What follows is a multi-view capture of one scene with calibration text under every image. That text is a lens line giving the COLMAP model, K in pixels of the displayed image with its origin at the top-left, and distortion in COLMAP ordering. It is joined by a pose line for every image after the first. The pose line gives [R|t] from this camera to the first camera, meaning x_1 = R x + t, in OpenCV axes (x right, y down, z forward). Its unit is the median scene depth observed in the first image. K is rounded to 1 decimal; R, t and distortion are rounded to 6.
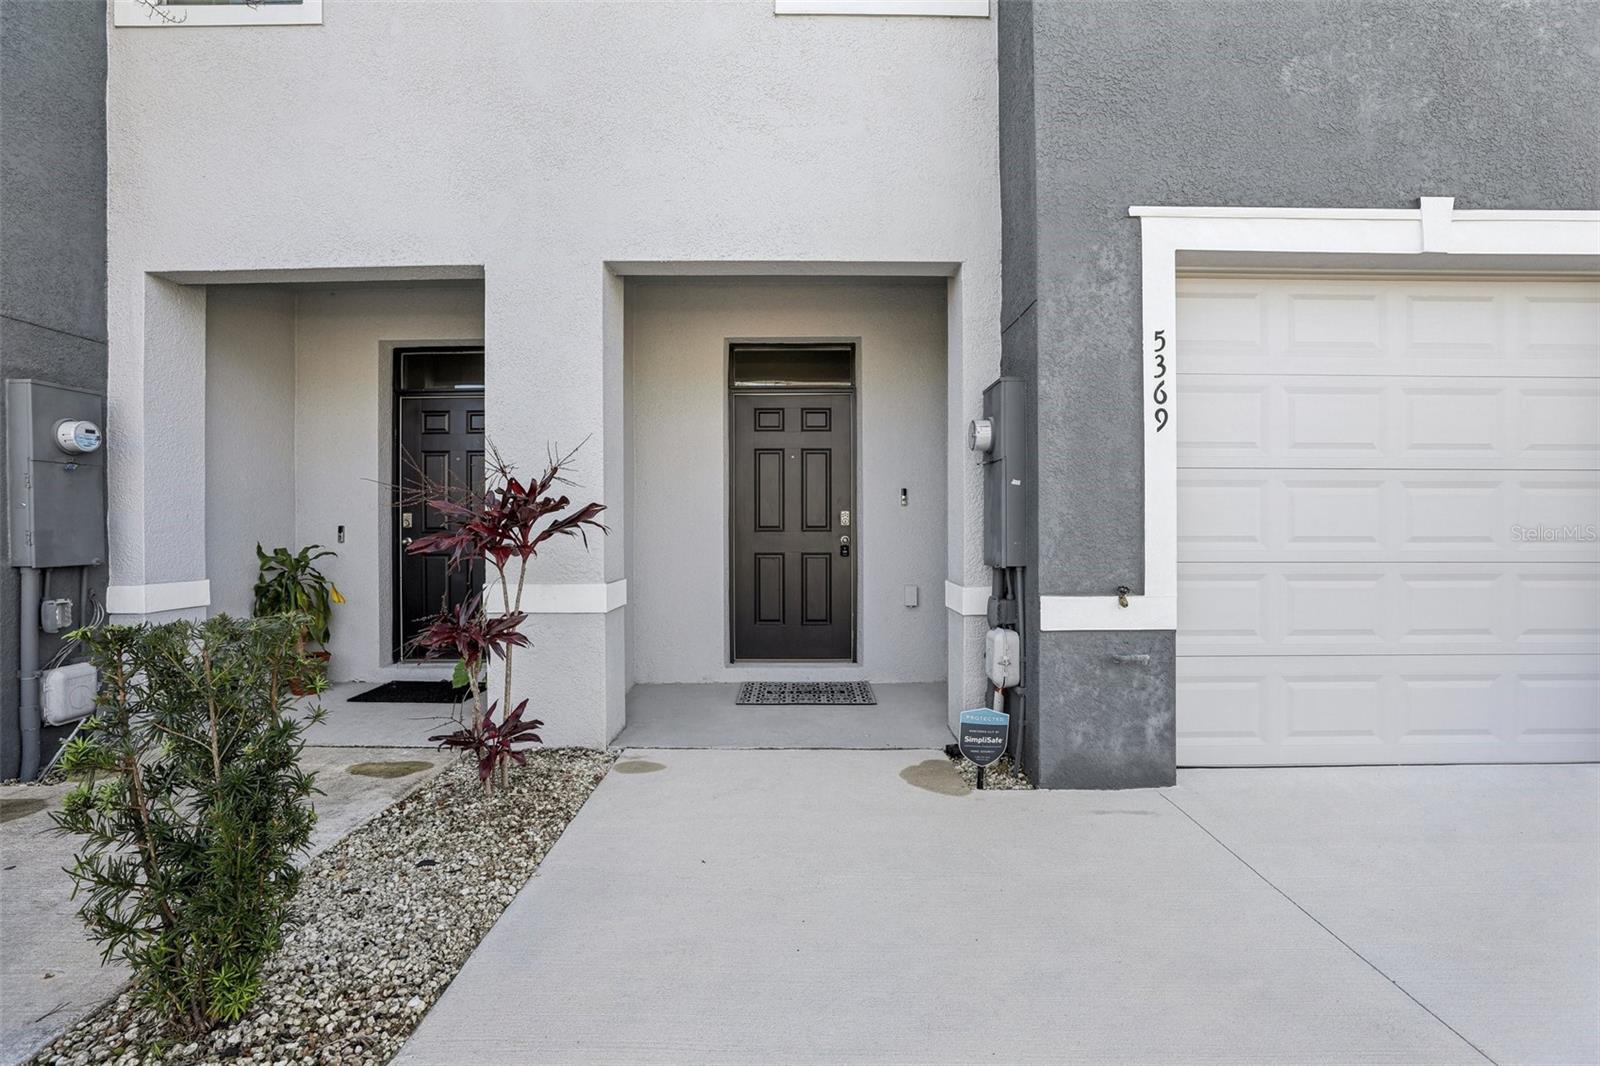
lens RADIAL K [[742.0, 0, 804.5], [0, 742.0, 530.7], [0, 0, 1]] dist [-0.032077, 0.000534]
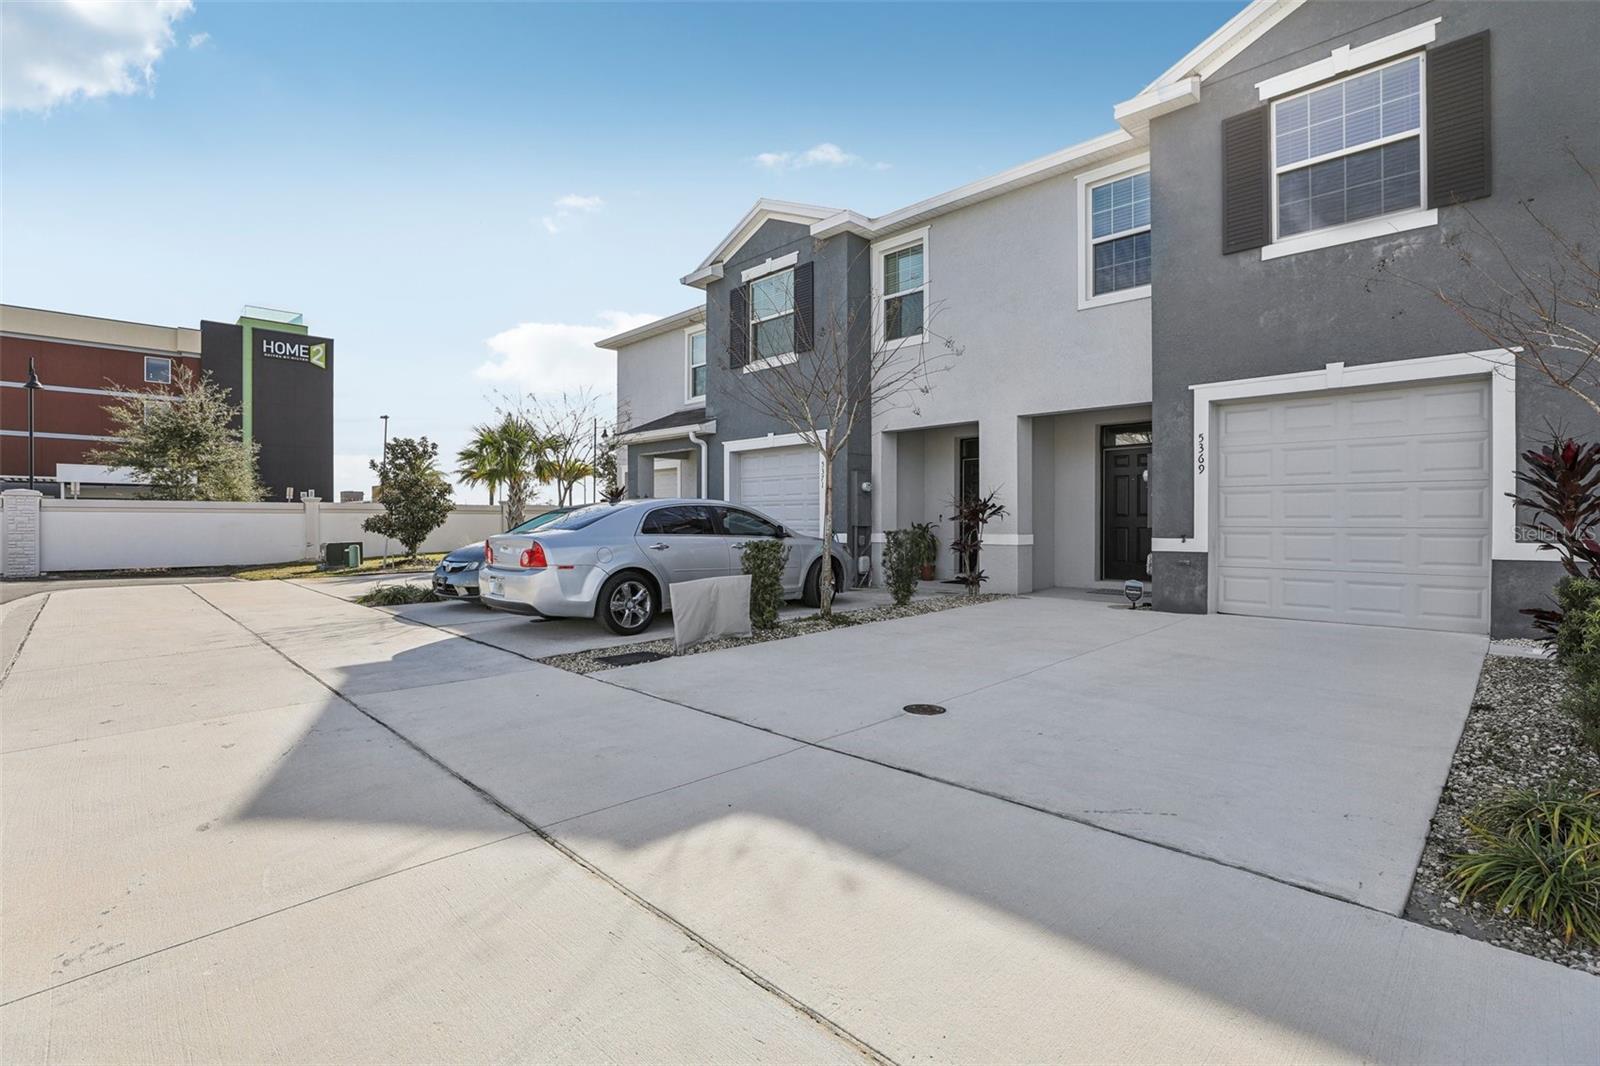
lens RADIAL K [[734.3, 0, 795.8], [0, 734.3, 528.1], [0, 0, 1]] dist [-0.042187, 0.012323]
pose [[0.695468, 0.007301, -0.718520, 1.270673], [-0.006176, 0.999972, 0.004182, 0.048864], [0.718530, 0.001529, 0.695494, -1.688433]]
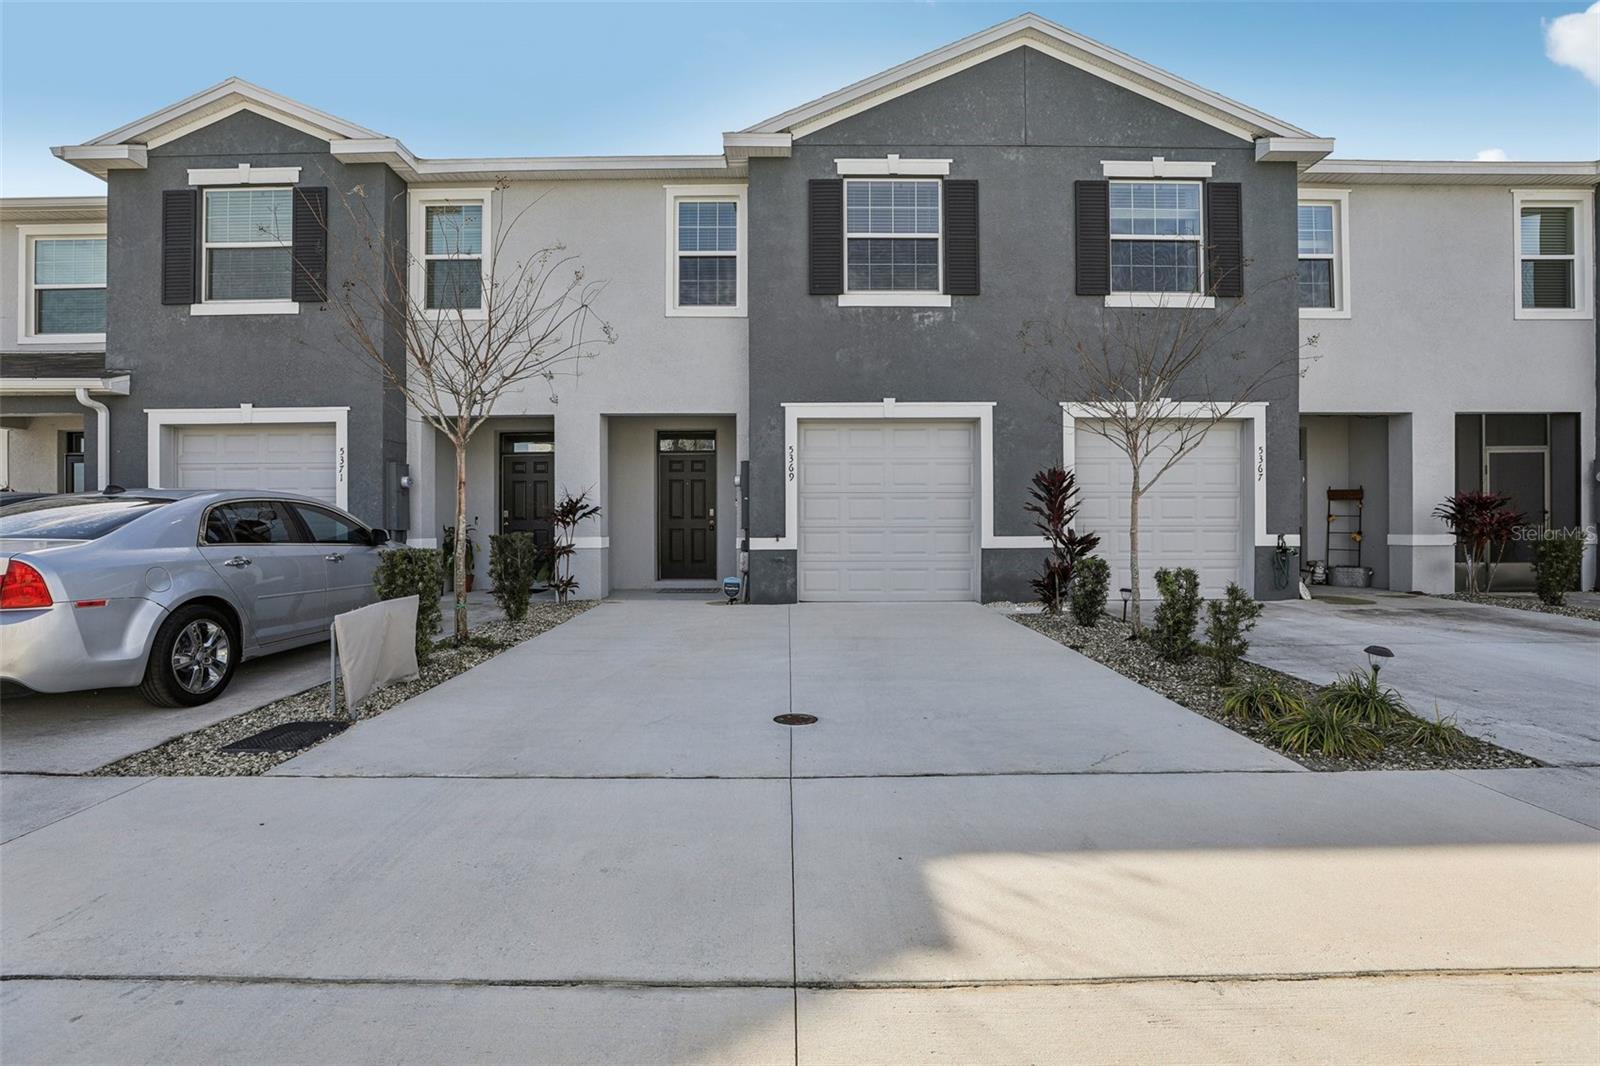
lens RADIAL K [[744.6, 0, 782.7], [0, 744.6, 529.3], [0, 0, 1]] dist [-0.046112, 0.014766]
pose [[0.999939, -0.003055, -0.010581, 0.466915], [0.003051, 0.999995, -0.000417, 0.055297], [0.010582, 0.000385, 0.999944, -1.878581]]
